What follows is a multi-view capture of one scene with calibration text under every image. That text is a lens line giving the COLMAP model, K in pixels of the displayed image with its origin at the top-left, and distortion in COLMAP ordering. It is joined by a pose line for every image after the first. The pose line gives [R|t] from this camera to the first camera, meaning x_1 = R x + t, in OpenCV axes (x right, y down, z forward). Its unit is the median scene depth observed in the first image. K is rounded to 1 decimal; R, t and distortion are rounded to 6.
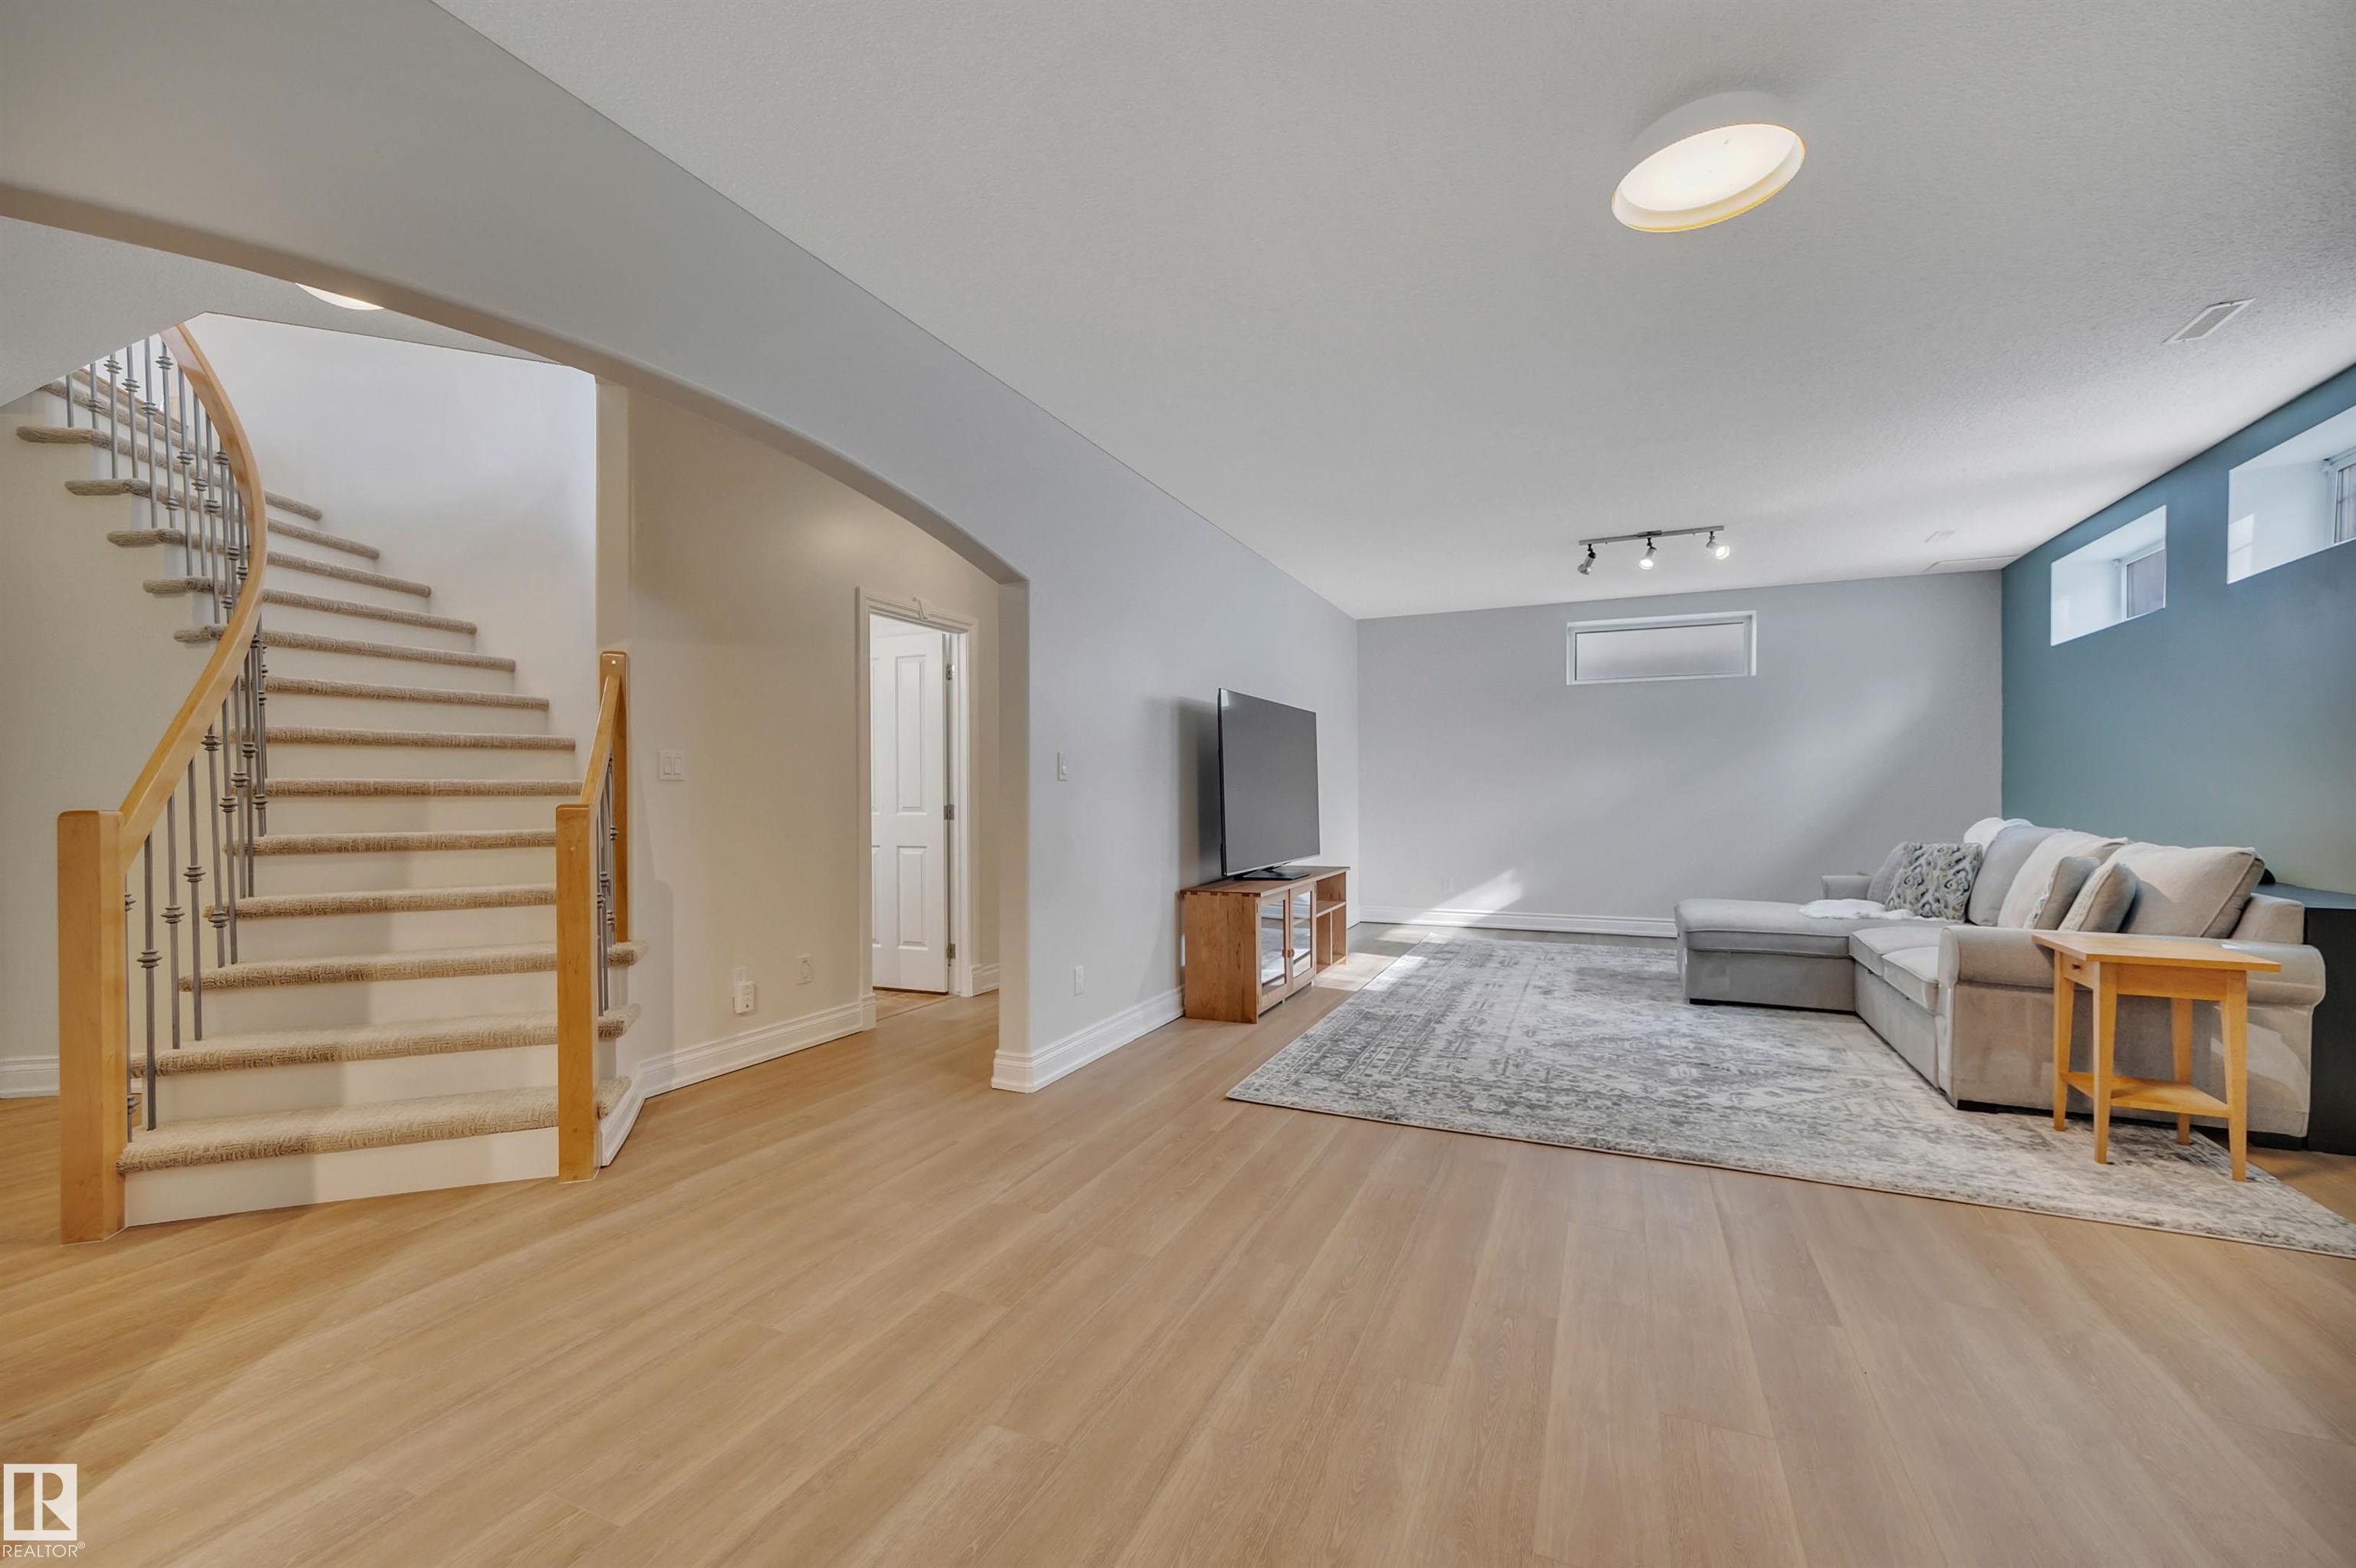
lens RADIAL K [[904.5, 0, 1178.0], [0, 904.5, 784.0], [0, 0, 1]] dist [-0.001389, -0.000098]
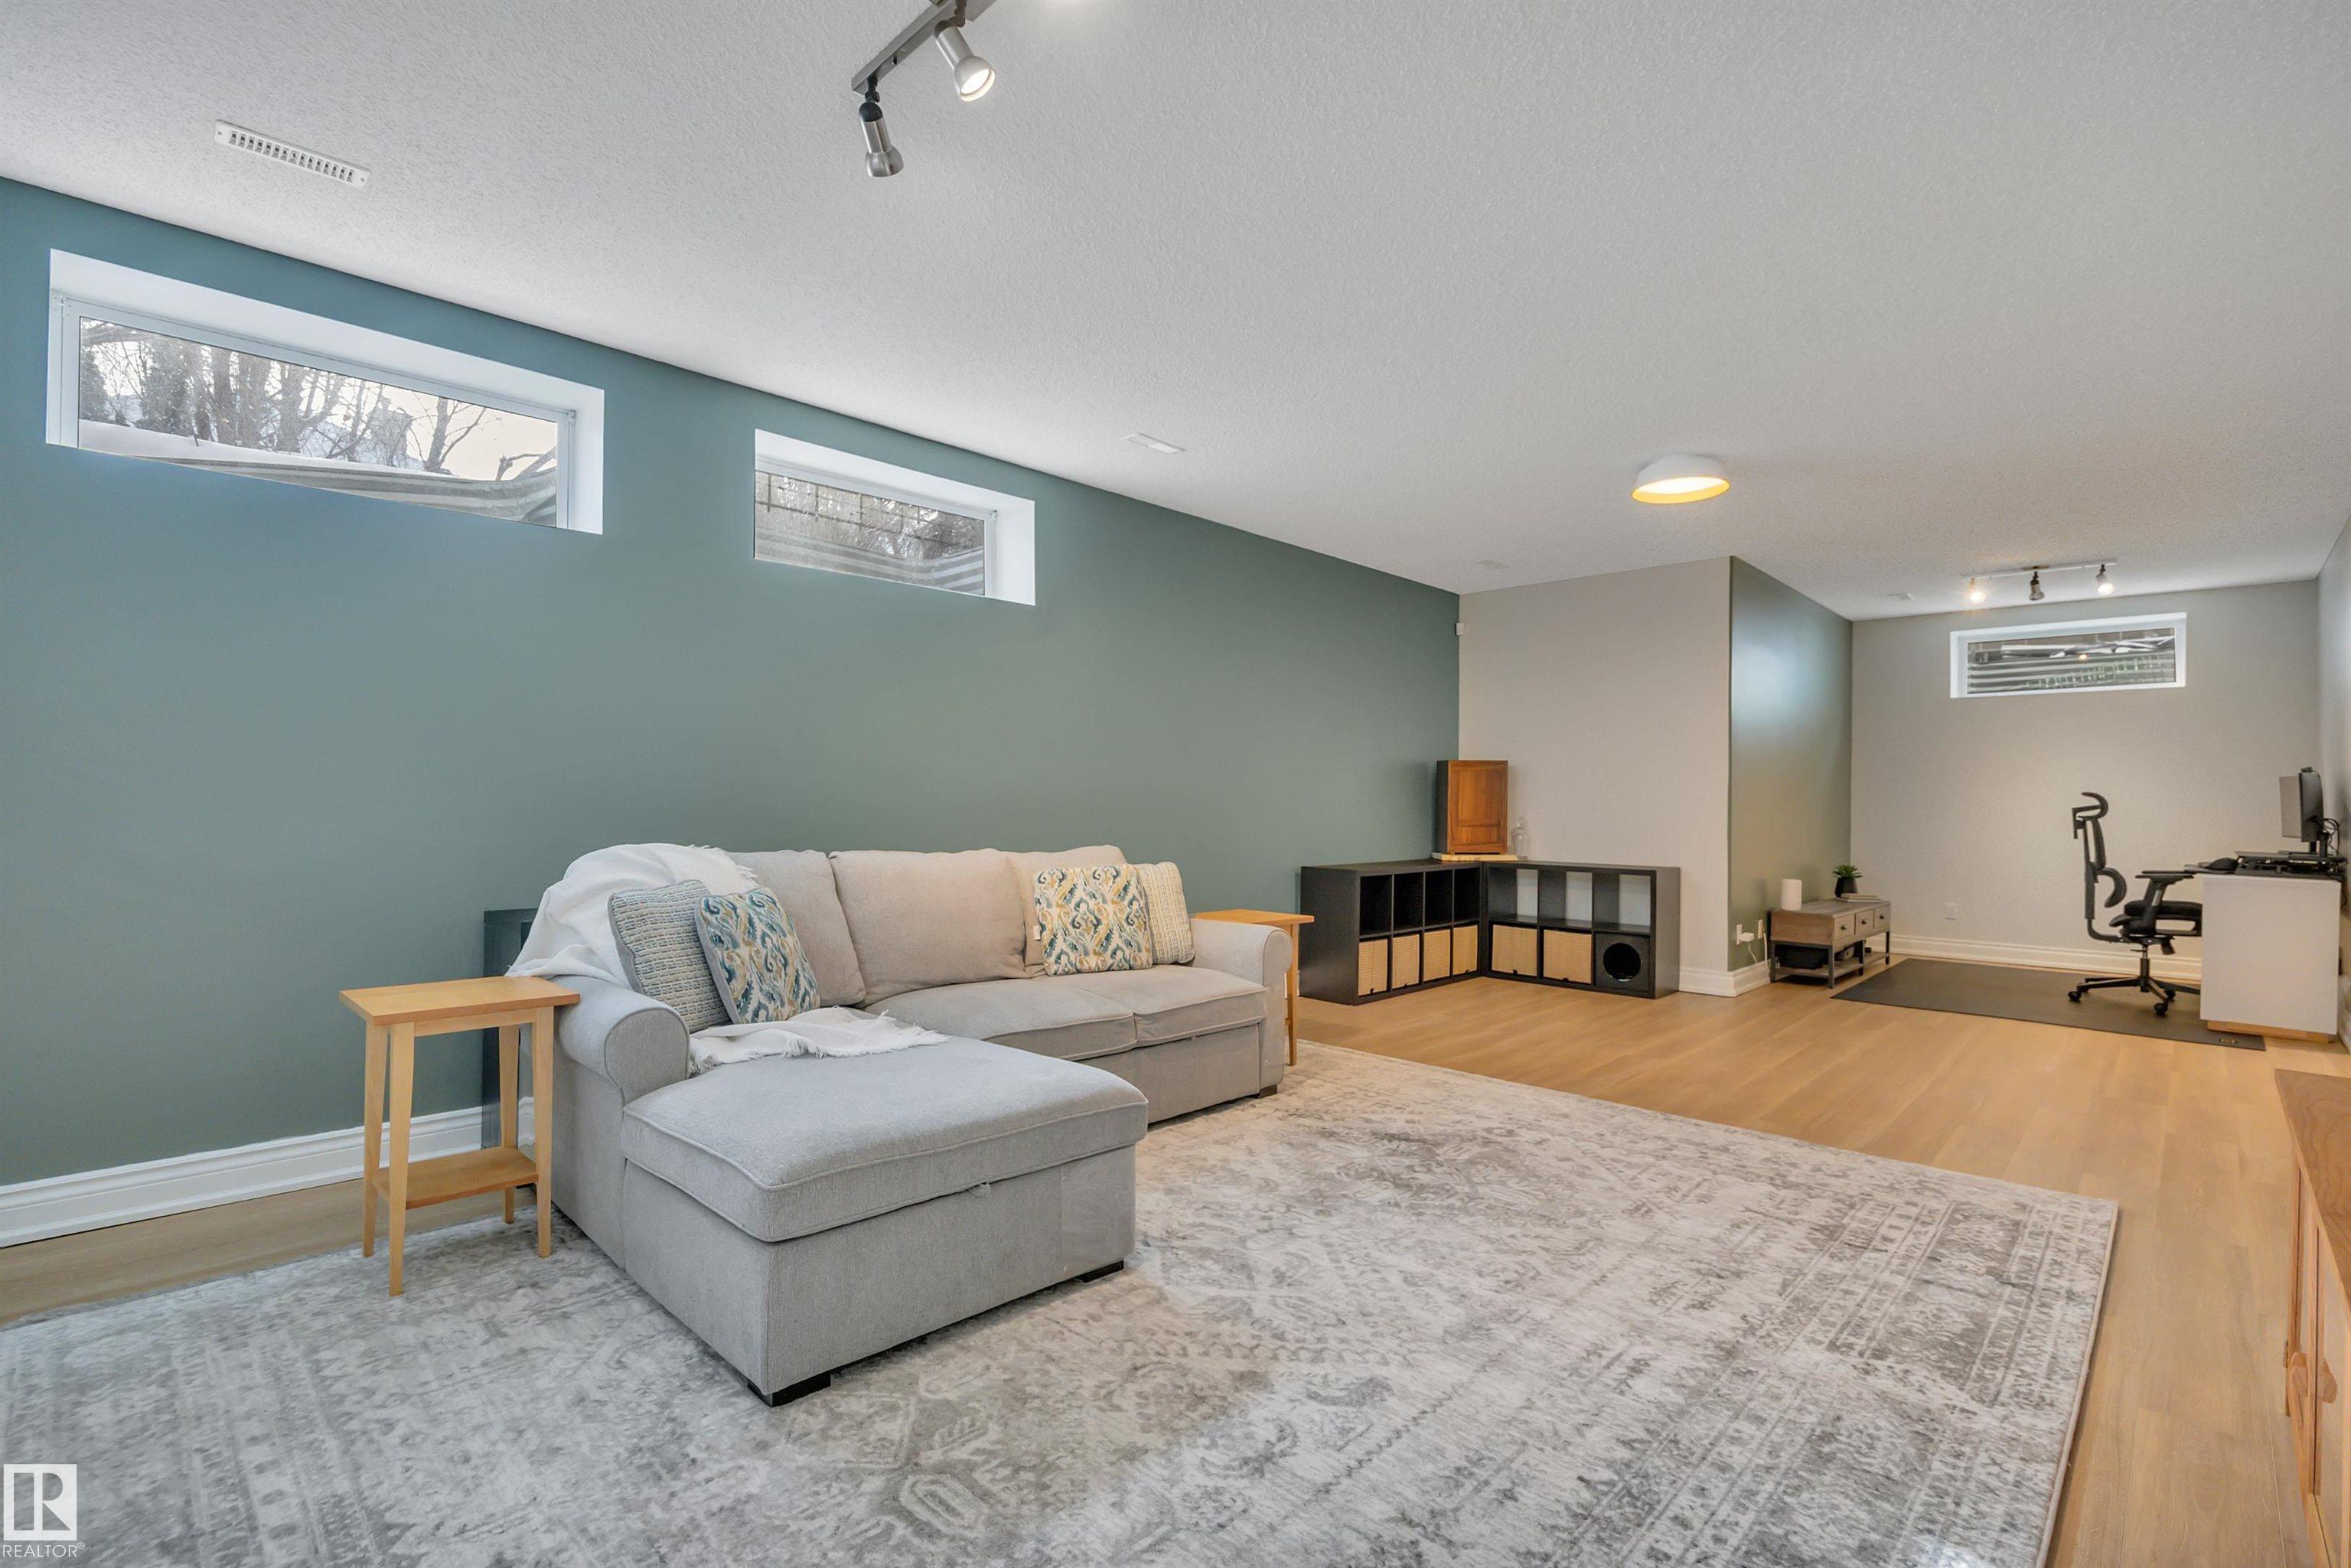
lens RADIAL K [[1130.4, 0, 1151.6], [0, 1130.4, 797.4], [0, 0, 1]] dist [-0.012431, -0.000335]
pose [[-0.947643, -0.006895, 0.319256, 0.450045], [-0.012505, 0.999801, -0.015526, 0.021812], [-0.319086, -0.018705, -0.947541, 1.837655]]
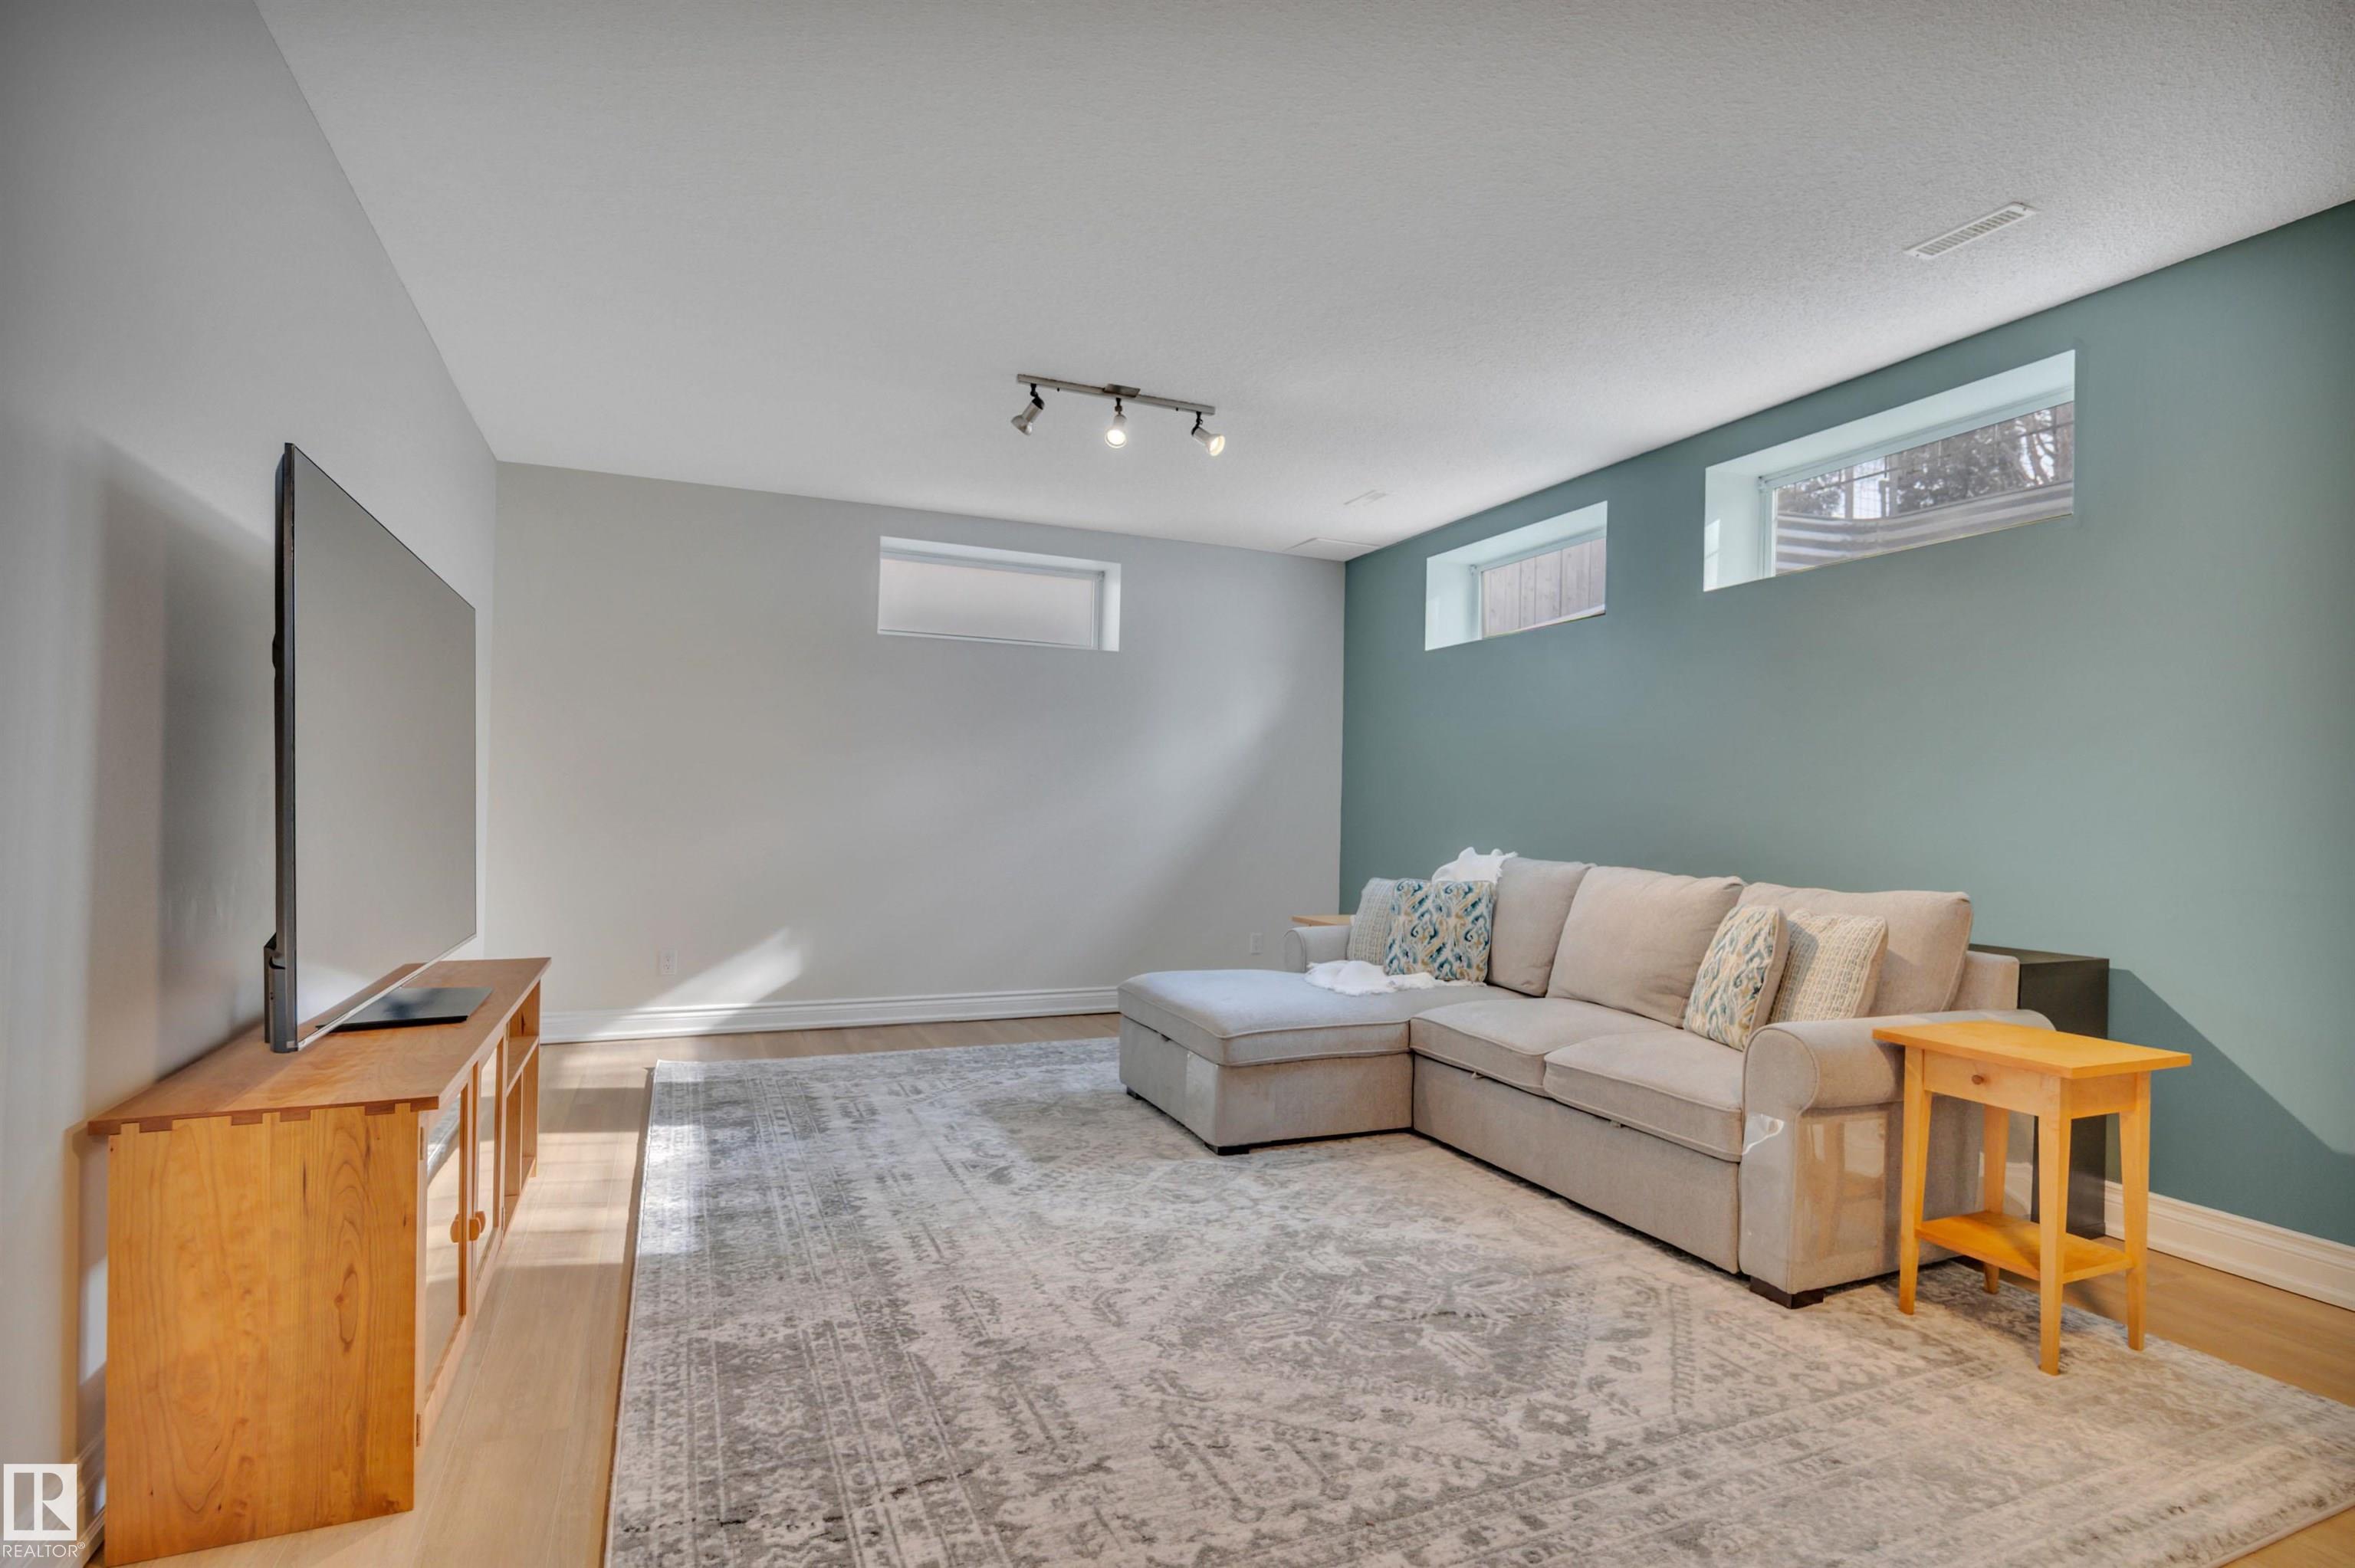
lens RADIAL K [[1132.2, 0, 1153.5], [0, 1132.2, 797.4], [0, 0, 1]] dist [-0.012431, -0.000335]
pose [[0.674587, 0.026683, 0.737713, -0.040059], [-0.030723, 0.999495, -0.008058, 0.011149], [-0.737556, -0.017229, 0.675066, 0.627284]]
